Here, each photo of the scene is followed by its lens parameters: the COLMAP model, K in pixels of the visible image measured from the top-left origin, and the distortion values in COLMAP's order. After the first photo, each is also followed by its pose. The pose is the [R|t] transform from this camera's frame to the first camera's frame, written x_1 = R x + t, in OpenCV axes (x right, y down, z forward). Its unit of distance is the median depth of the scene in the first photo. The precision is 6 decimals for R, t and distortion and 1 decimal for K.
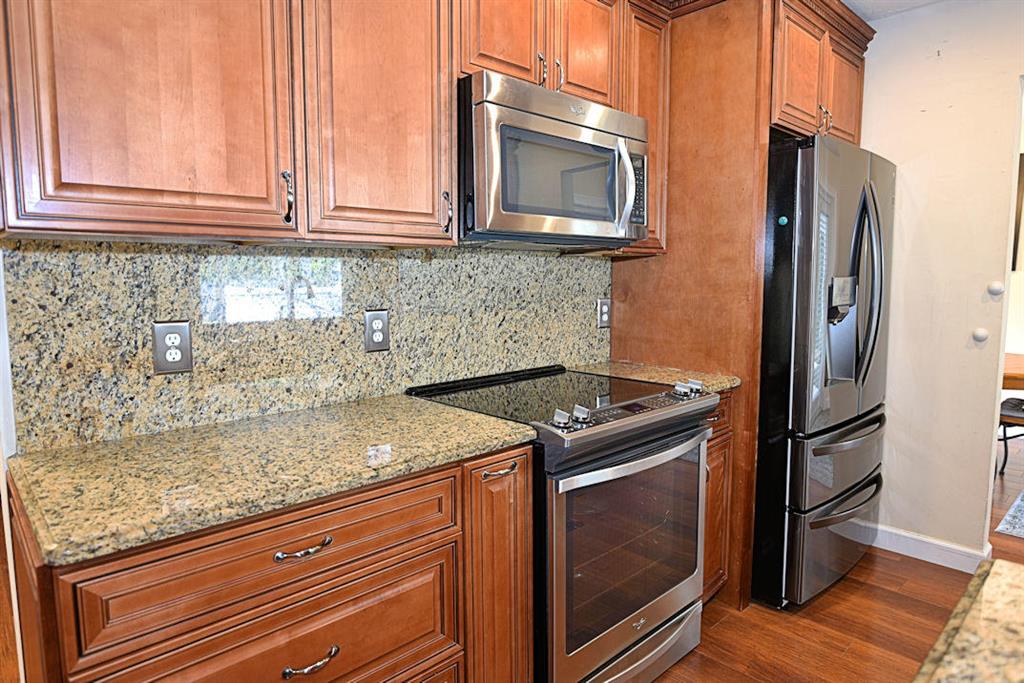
lens RADIAL K [[613.3, 0, 512.9], [0, 613.3, 337.9], [0, 0, 1]] dist [-0.013215, -0.000892]
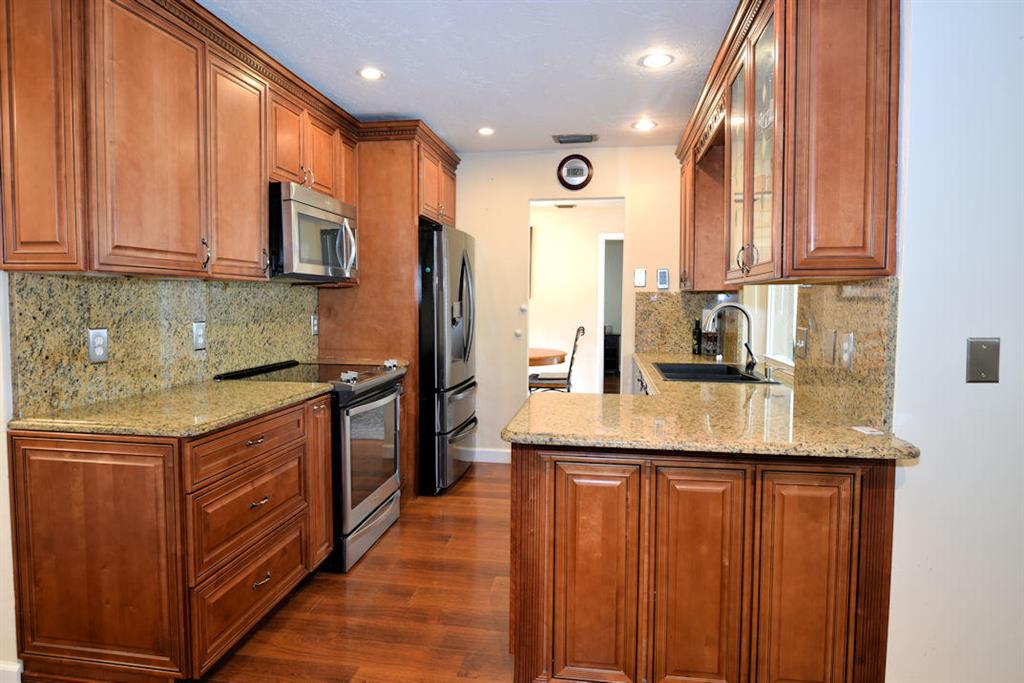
lens RADIAL K [[613.3, 0, 512.9], [0, 613.3, 337.9], [0, 0, 1]] dist [-0.013215, -0.000892]
pose [[0.786759, -0.029016, 0.616578, -0.481638], [0.052747, 0.998401, -0.020321, 0.056272], [-0.615003, 0.048510, 0.787031, -0.559485]]
